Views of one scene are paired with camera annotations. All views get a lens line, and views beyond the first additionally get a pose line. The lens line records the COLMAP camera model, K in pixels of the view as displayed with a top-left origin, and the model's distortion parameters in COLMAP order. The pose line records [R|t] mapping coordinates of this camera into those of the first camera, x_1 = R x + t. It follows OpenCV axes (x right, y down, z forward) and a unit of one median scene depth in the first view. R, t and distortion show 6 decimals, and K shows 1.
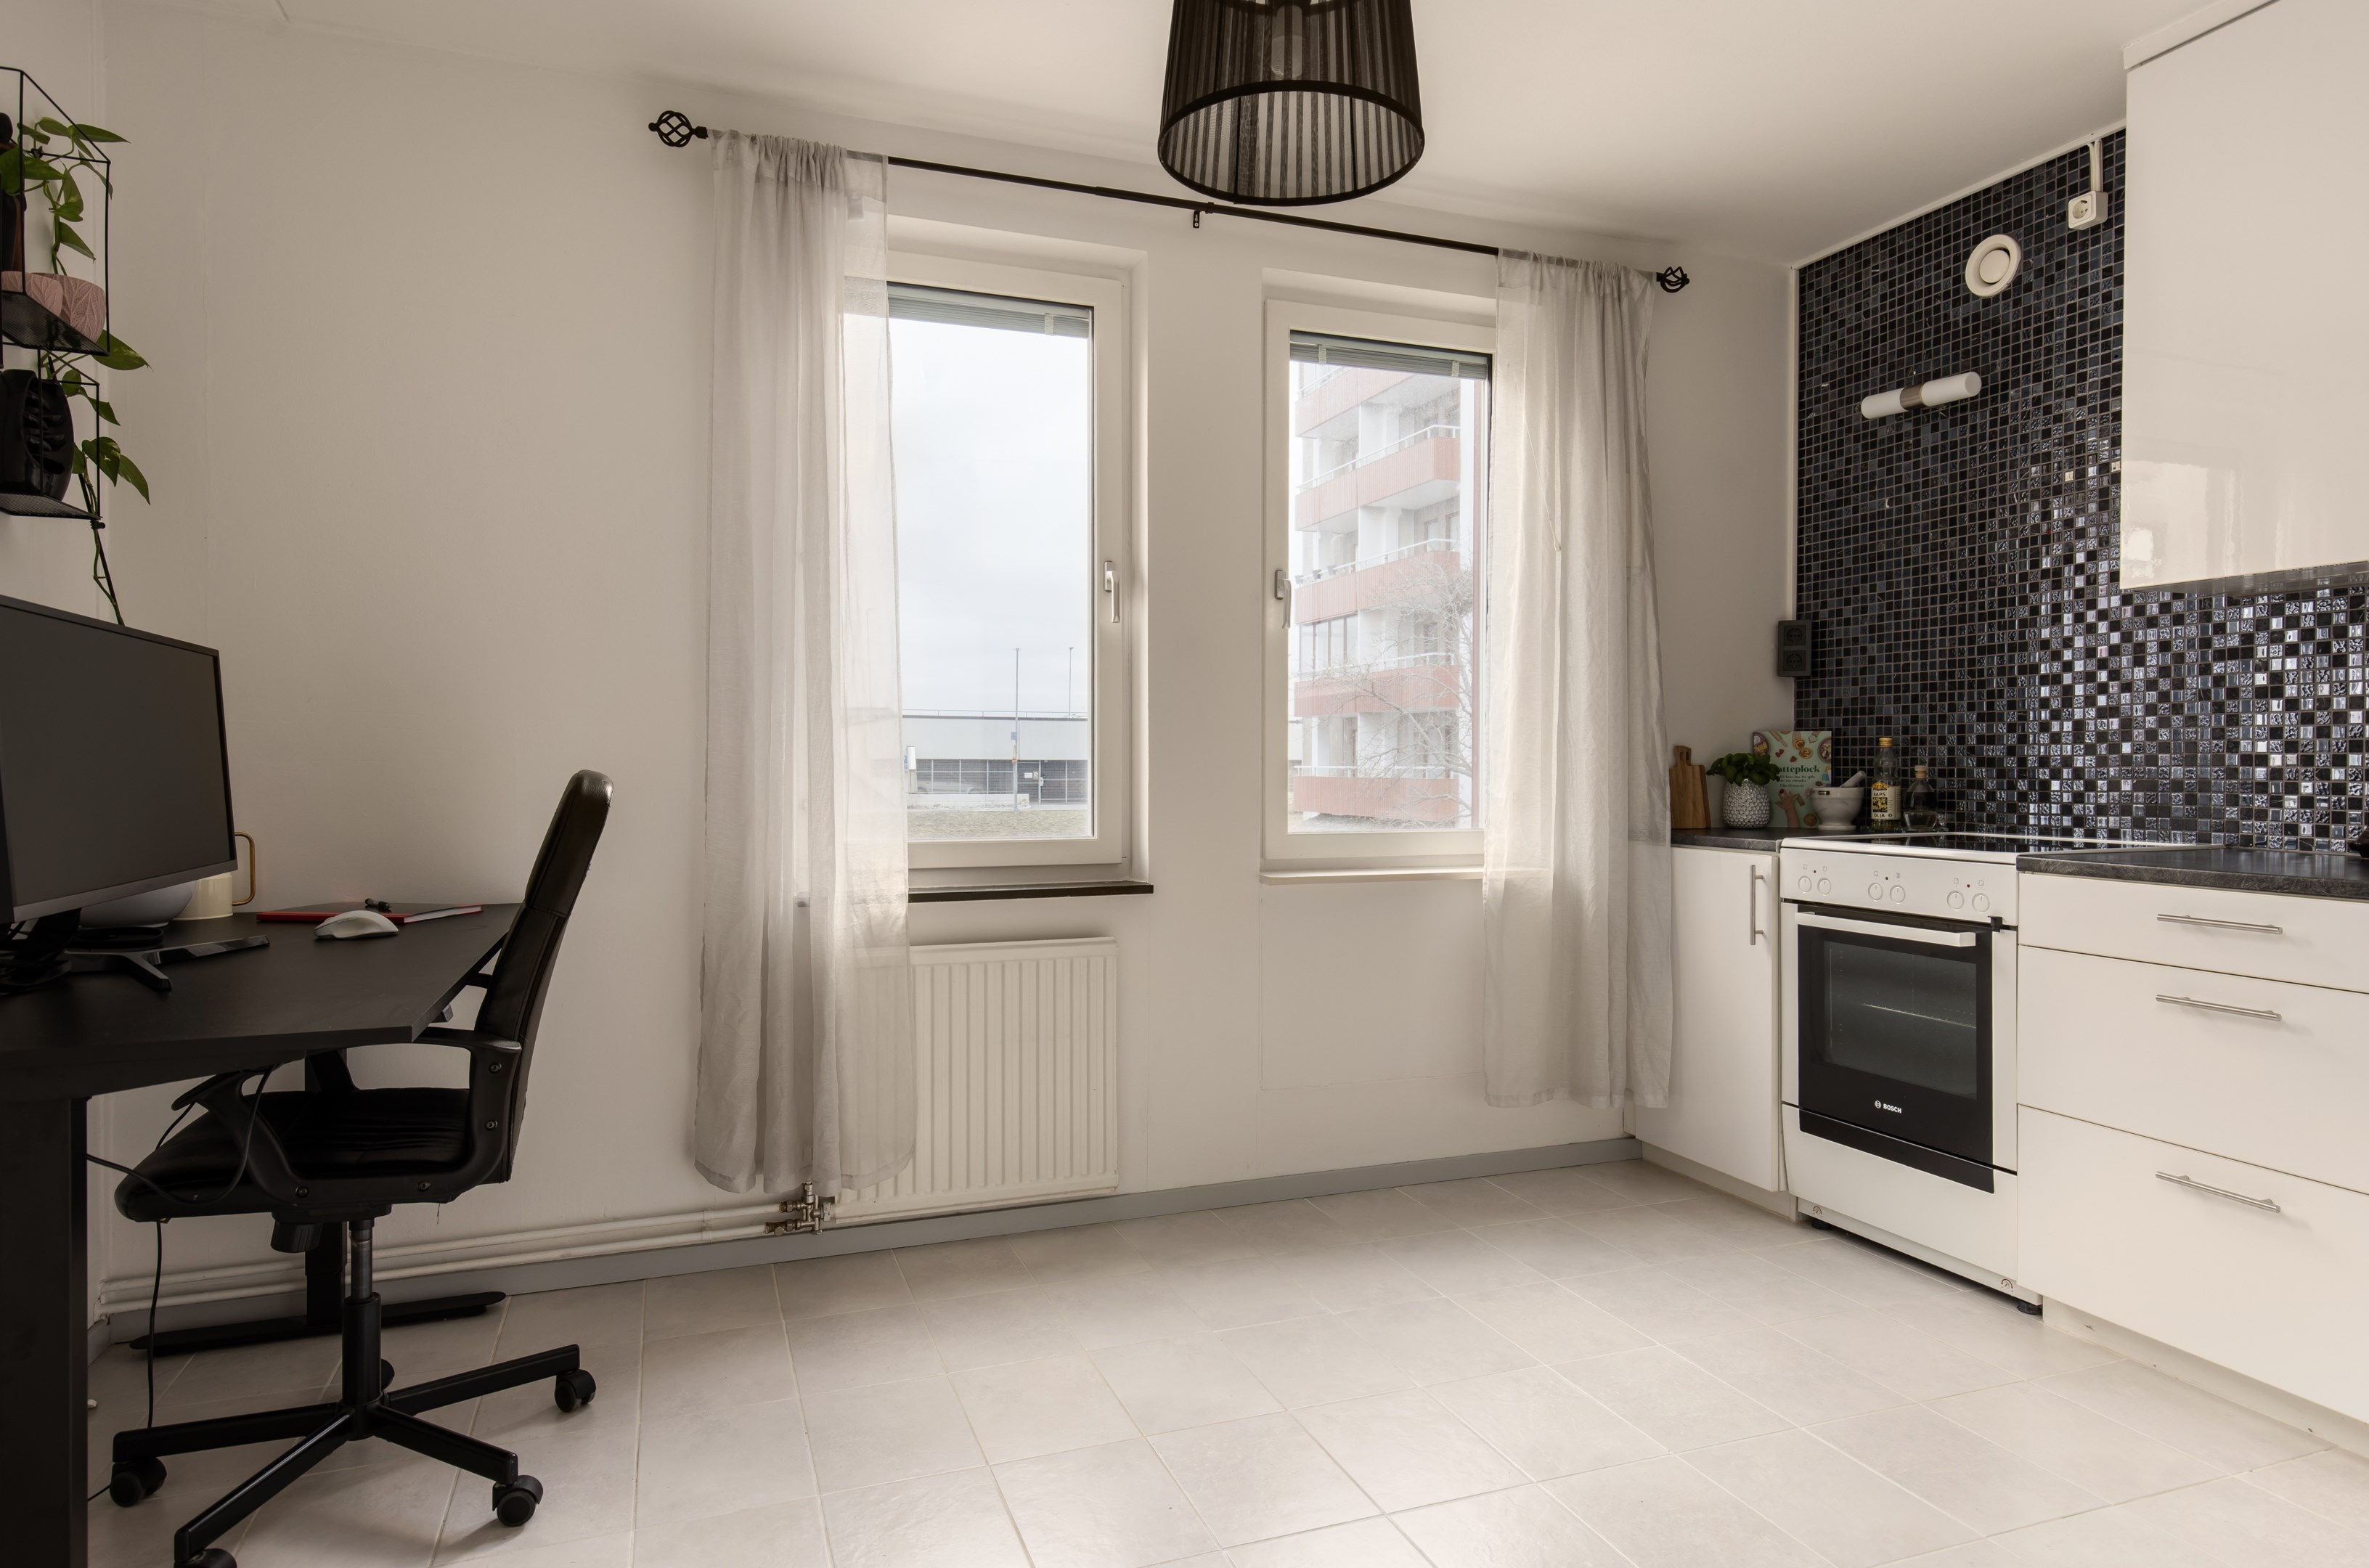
lens RADIAL K [[1366.3, 0, 1180.1], [0, 1366.3, 776.0], [0, 0, 1]] dist [0.006547, -0.000696]
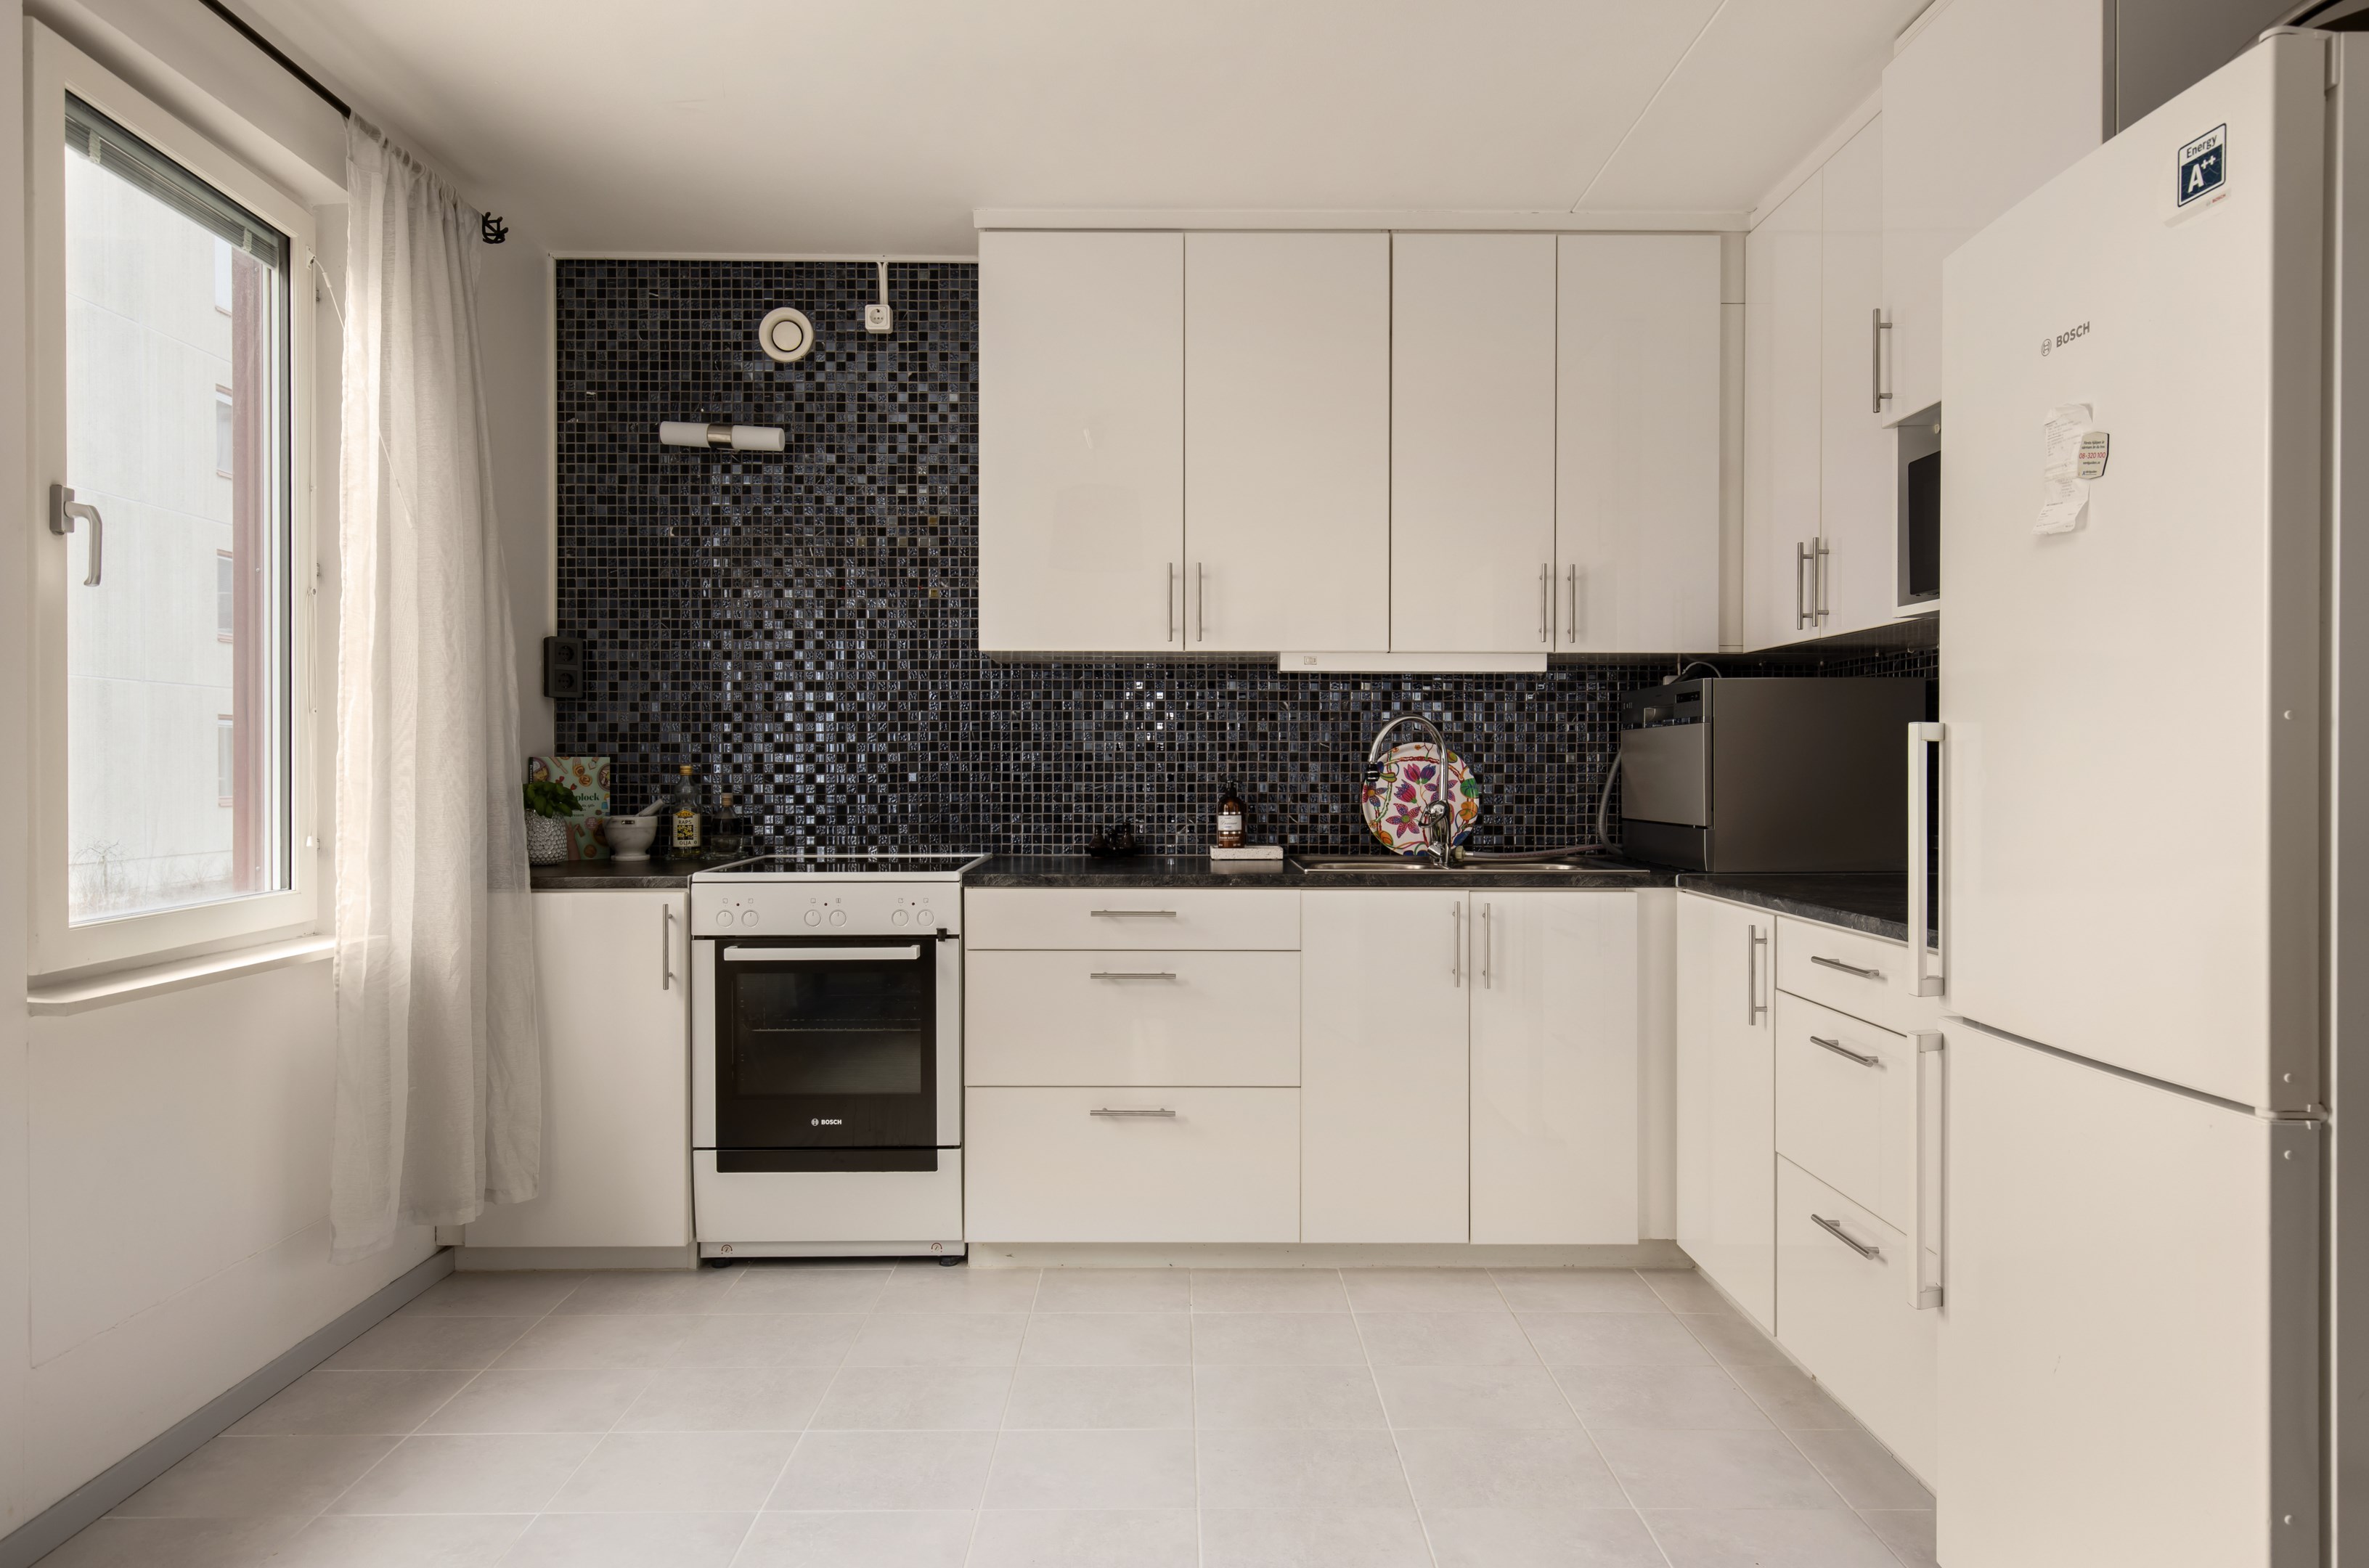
lens RADIAL K [[1366.3, 0, 1188.0], [0, 1366.3, 774.9], [0, 0, 1]] dist [0.006547, -0.000696]
pose [[0.340492, -0.006546, 0.940225, -0.321364], [0.010900, 0.999936, 0.003014, -0.021104], [-0.940184, 0.009222, 0.340541, 0.326970]]
